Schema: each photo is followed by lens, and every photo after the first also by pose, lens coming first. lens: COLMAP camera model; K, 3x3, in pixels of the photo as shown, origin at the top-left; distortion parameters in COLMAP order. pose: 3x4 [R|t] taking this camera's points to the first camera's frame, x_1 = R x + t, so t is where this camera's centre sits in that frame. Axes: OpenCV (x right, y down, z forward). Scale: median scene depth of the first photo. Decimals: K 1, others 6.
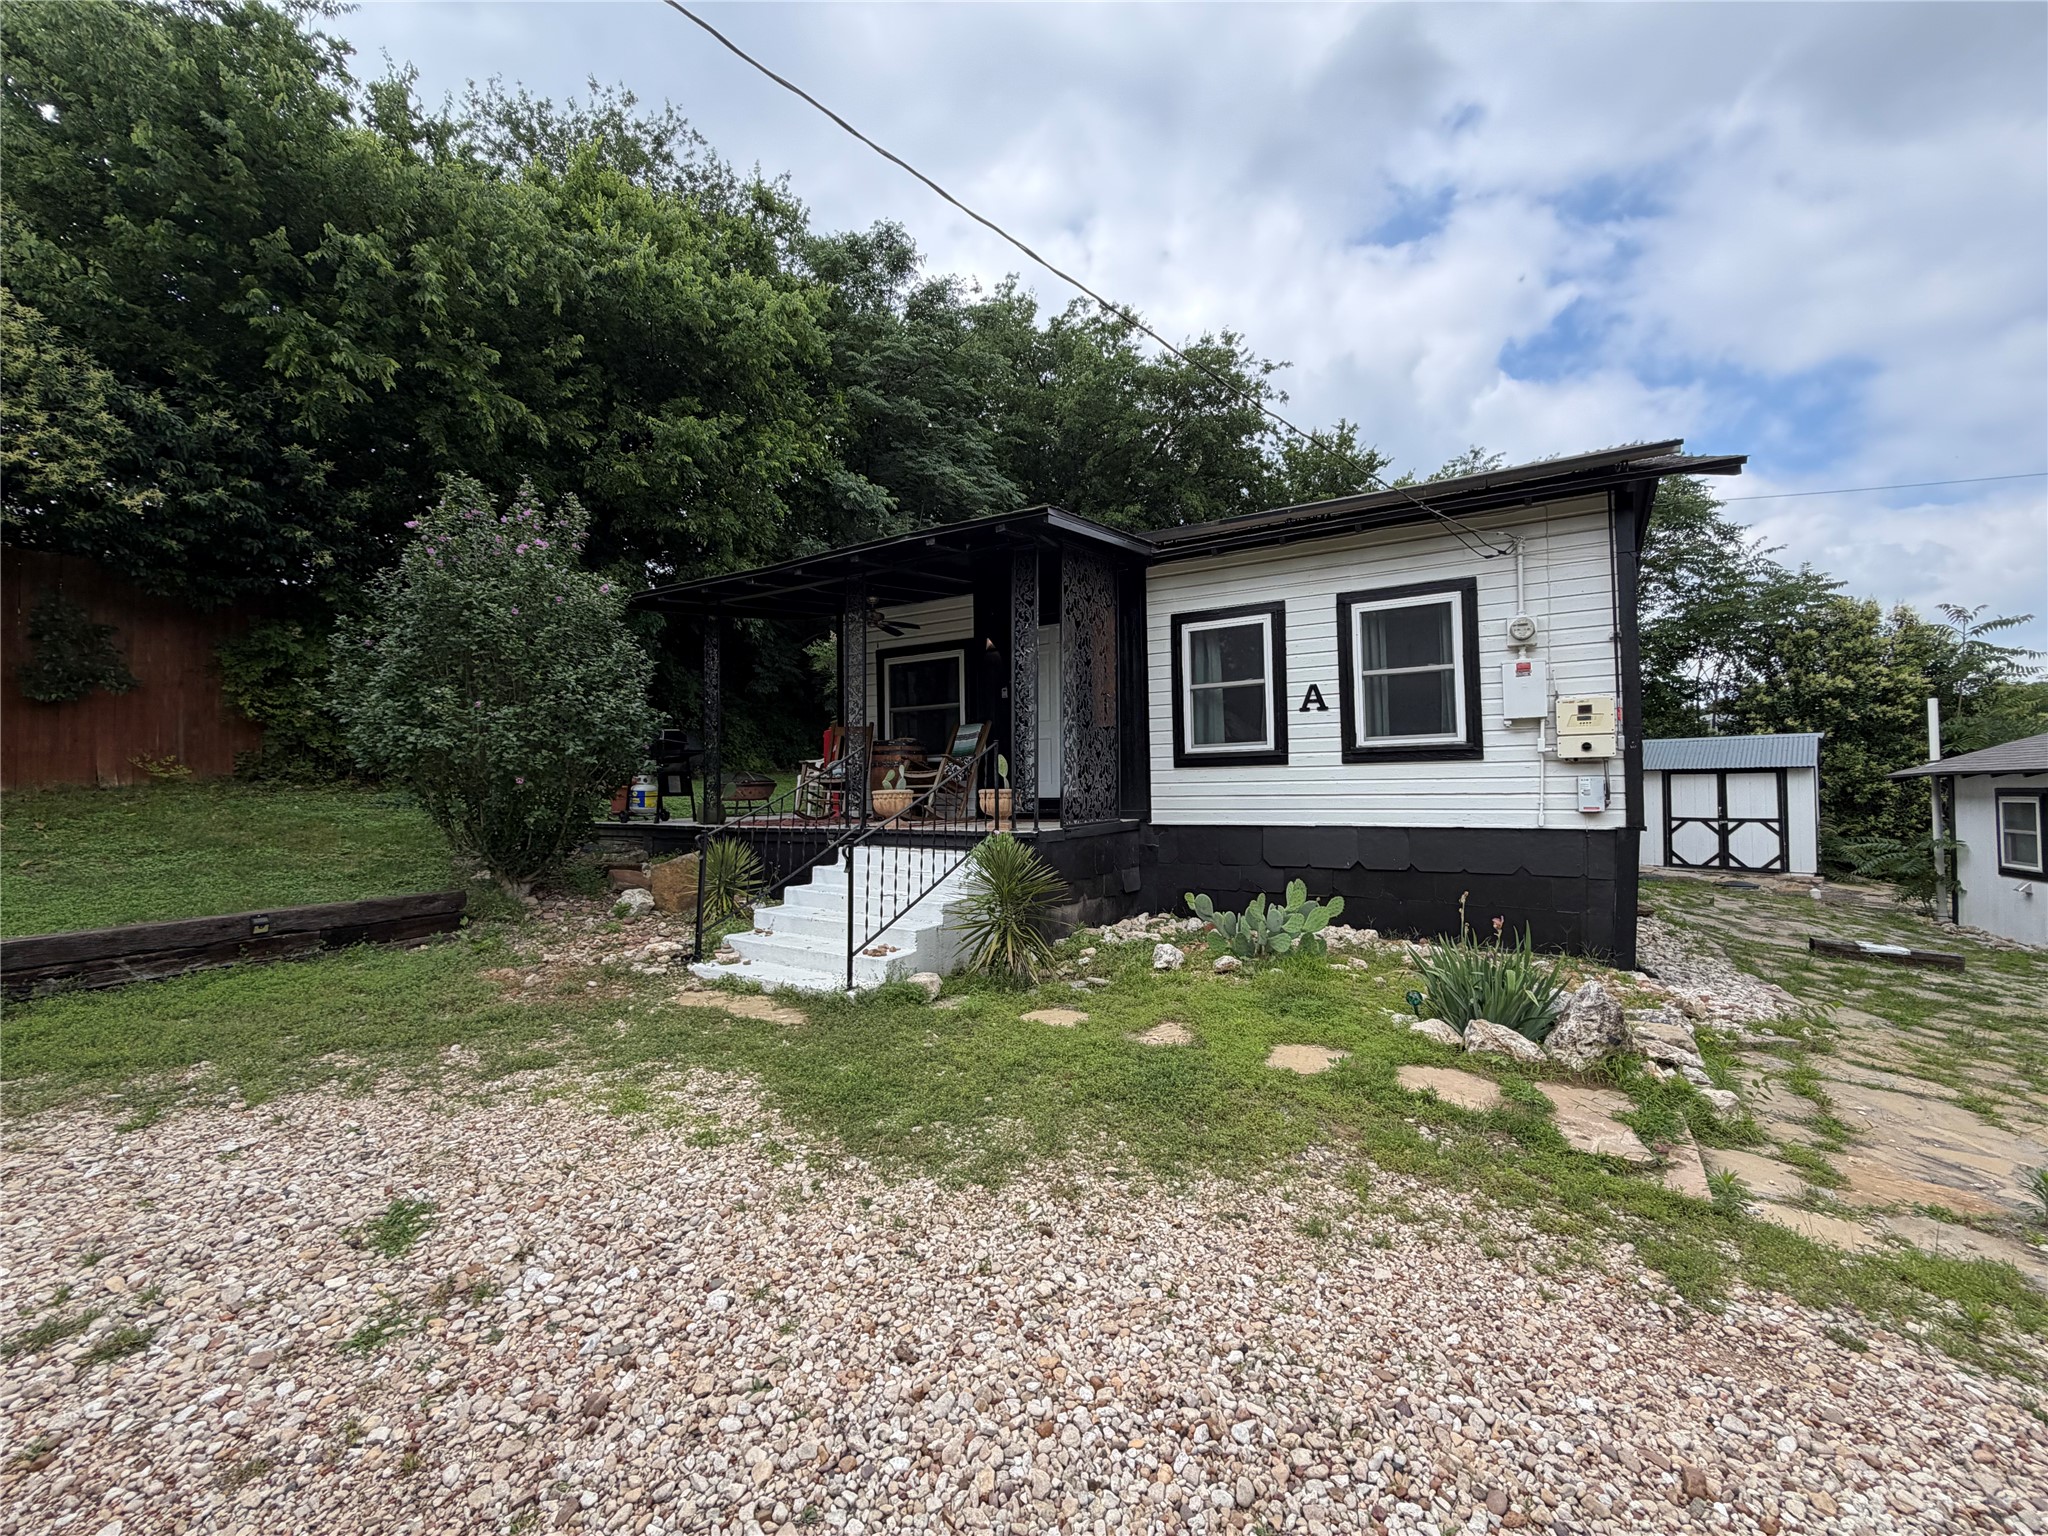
lens RADIAL K [[810.4, 0, 1020.4], [0, 810.4, 764.2], [0, 0, 1]] dist [-0.000066, 0.001427]
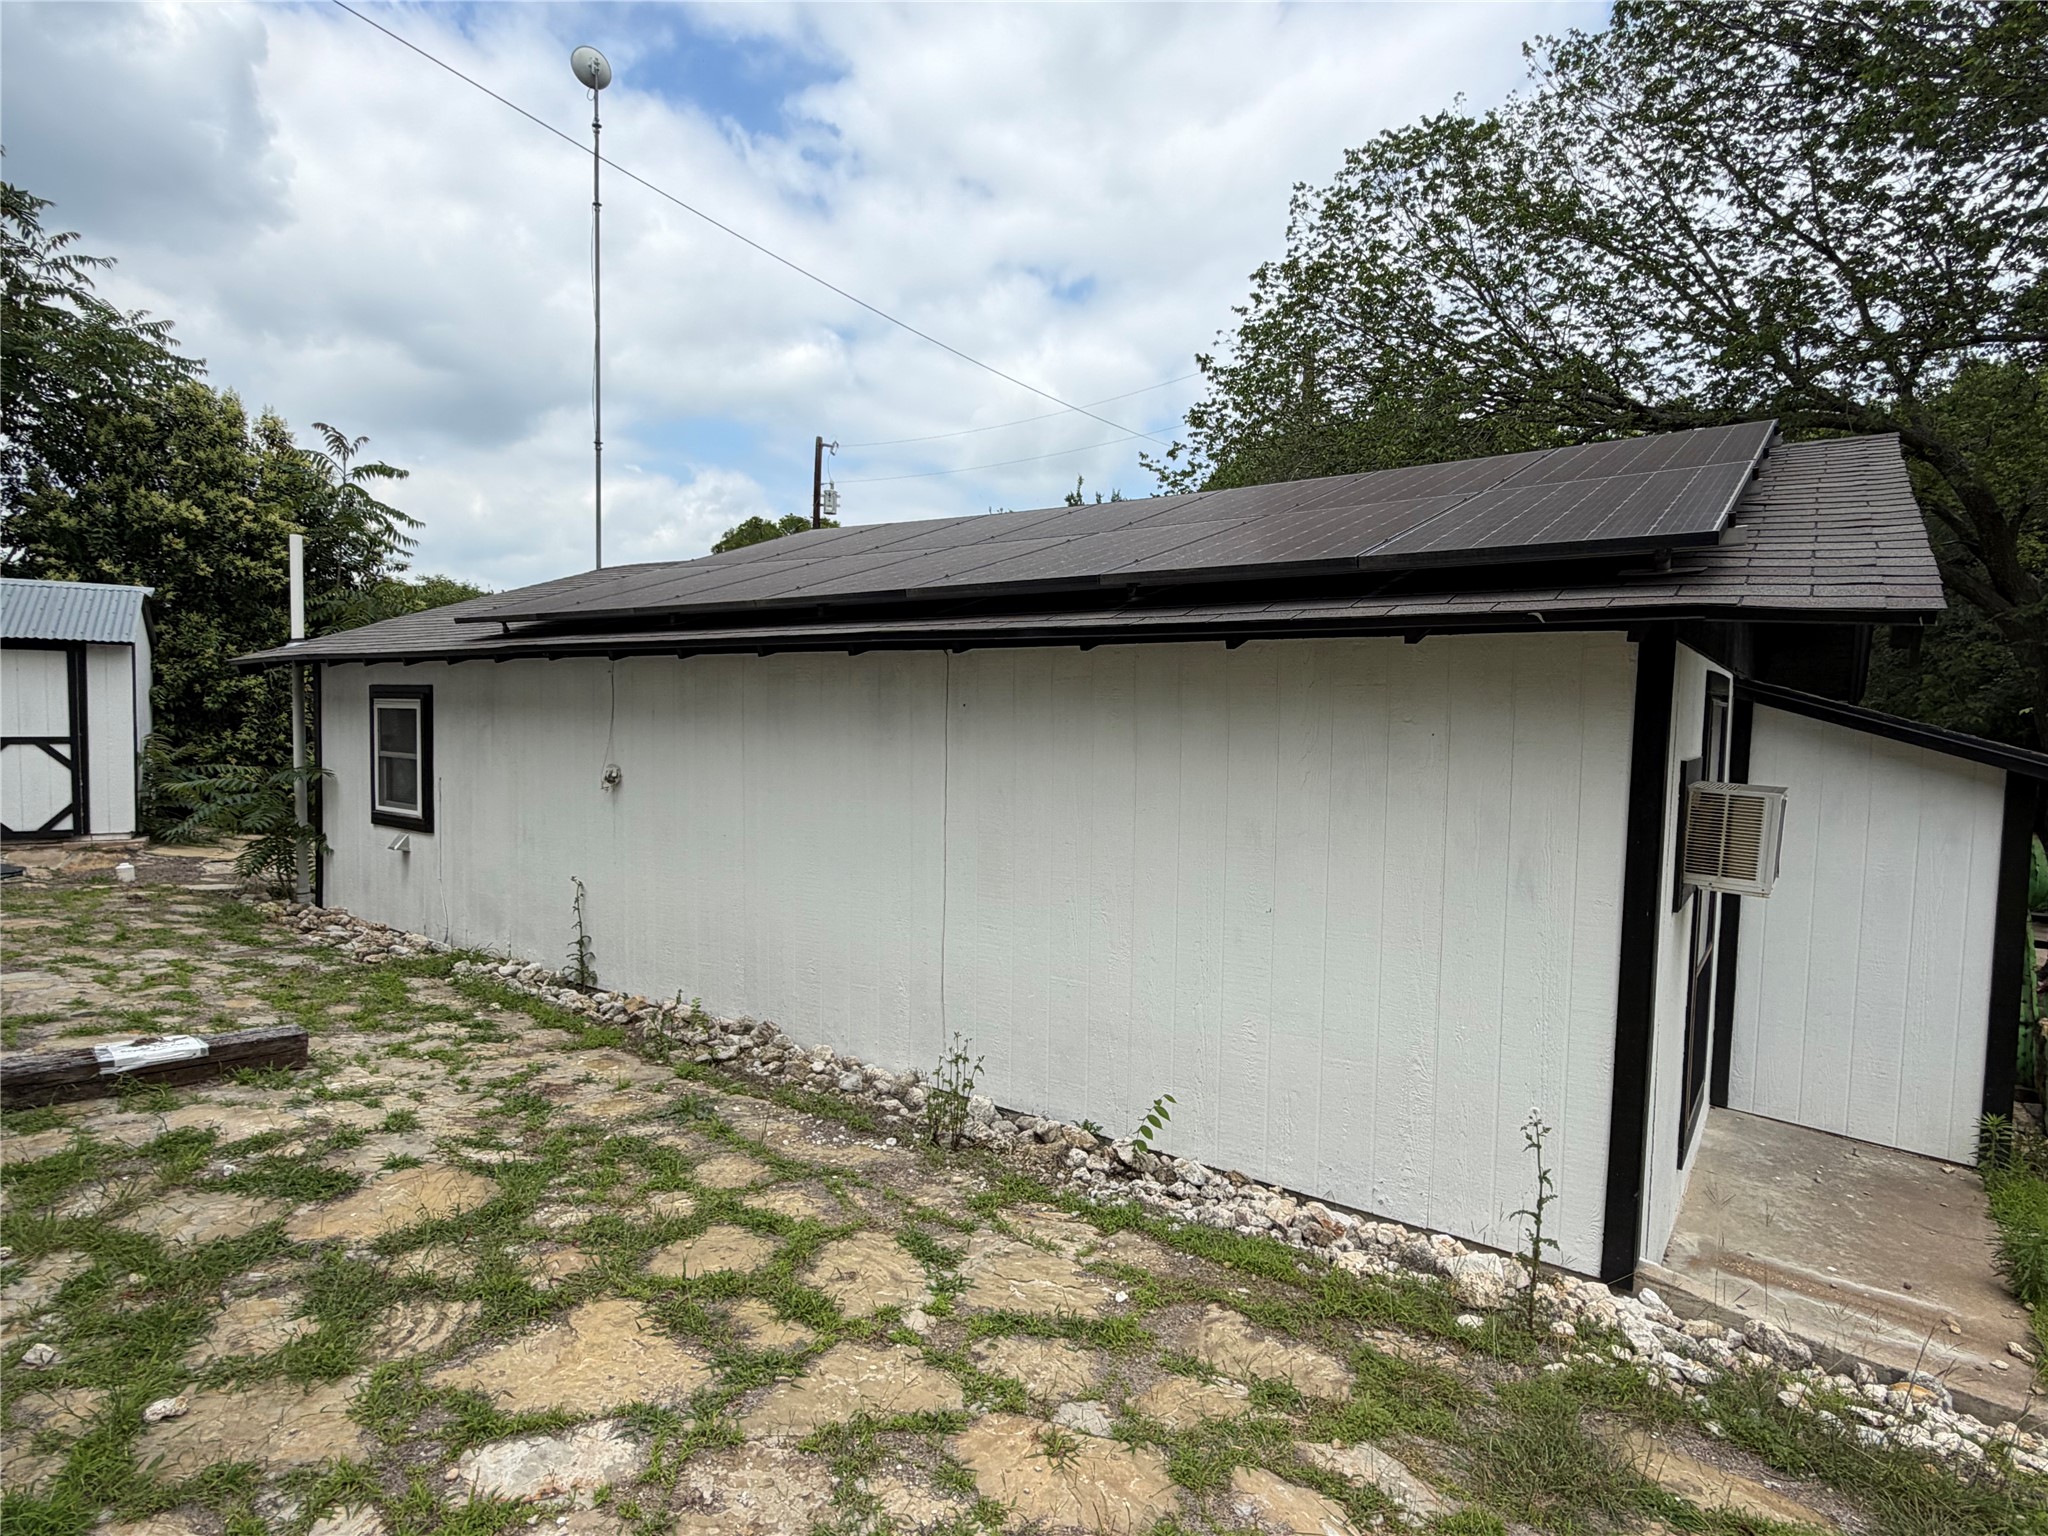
lens RADIAL K [[1071.8, 0, 1022.0], [0, 1071.8, 785.4], [0, 0, 1]] dist [0.004071, -0.001412]
pose [[0.155671, -0.056901, 0.986169, 0.627037], [-0.055668, 0.996248, 0.066270, 0.032482], [-0.986239, -0.065214, 0.151919, 0.512246]]
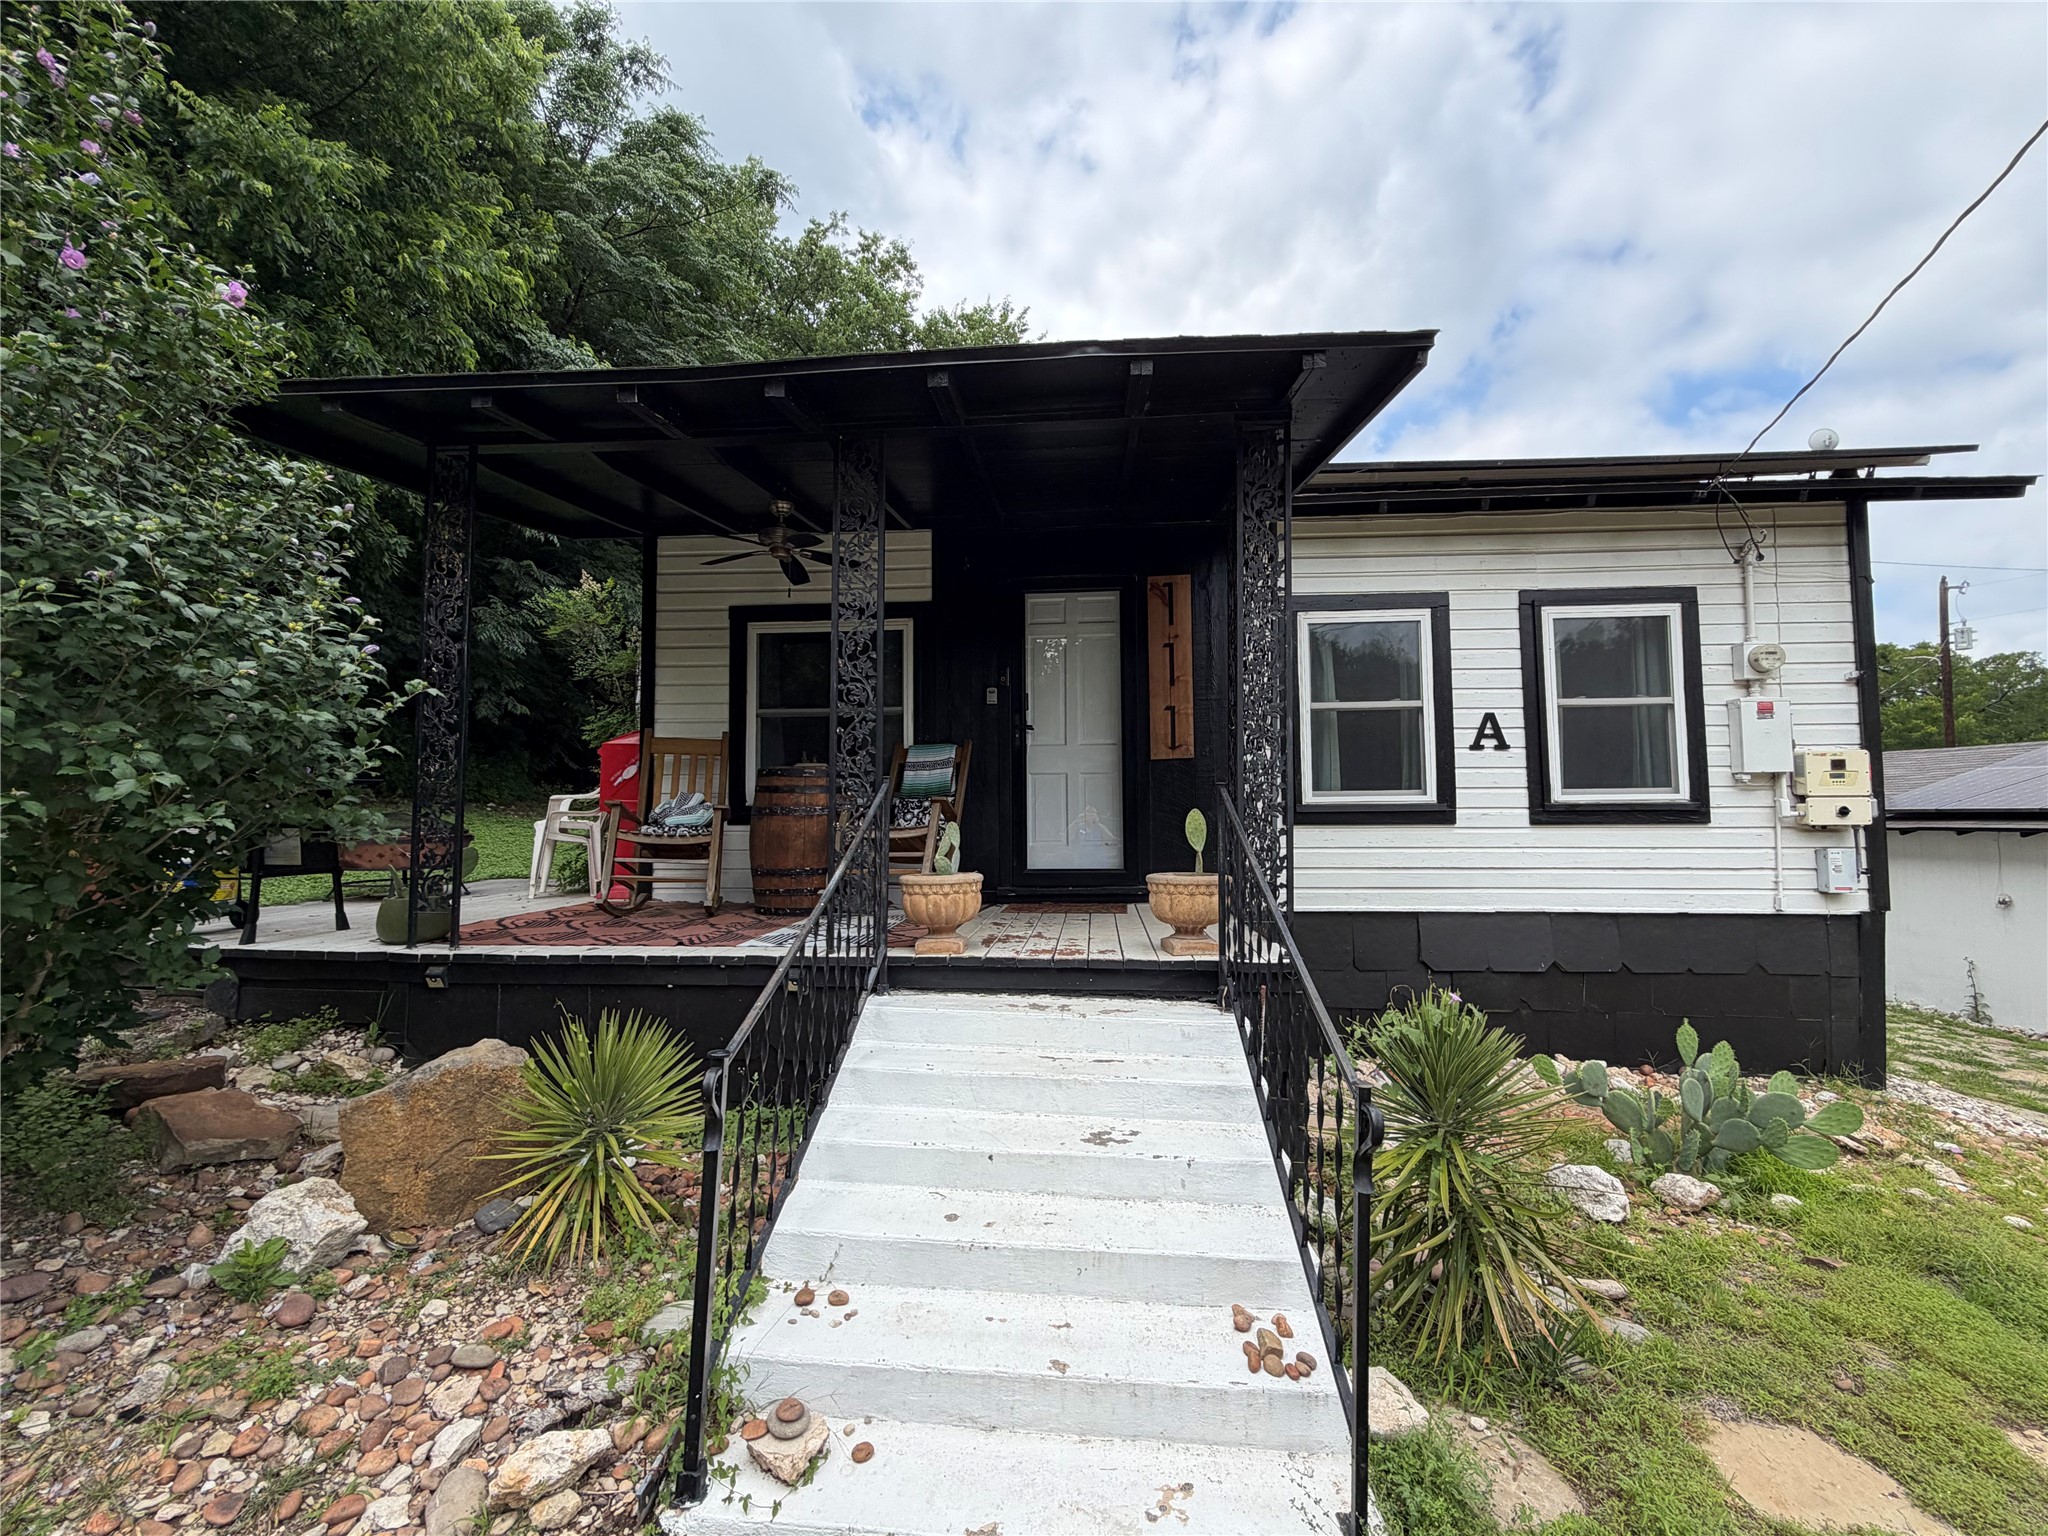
lens RADIAL K [[853.7, 0, 1020.6], [0, 853.7, 771.3], [0, 0, 1]] dist [-0.000169, -0.000511]
pose [[0.900476, 0.032460, 0.433692, -0.325861], [-0.021965, 0.999333, -0.029191, -0.015490], [-0.434350, 0.016760, 0.900588, 0.487909]]
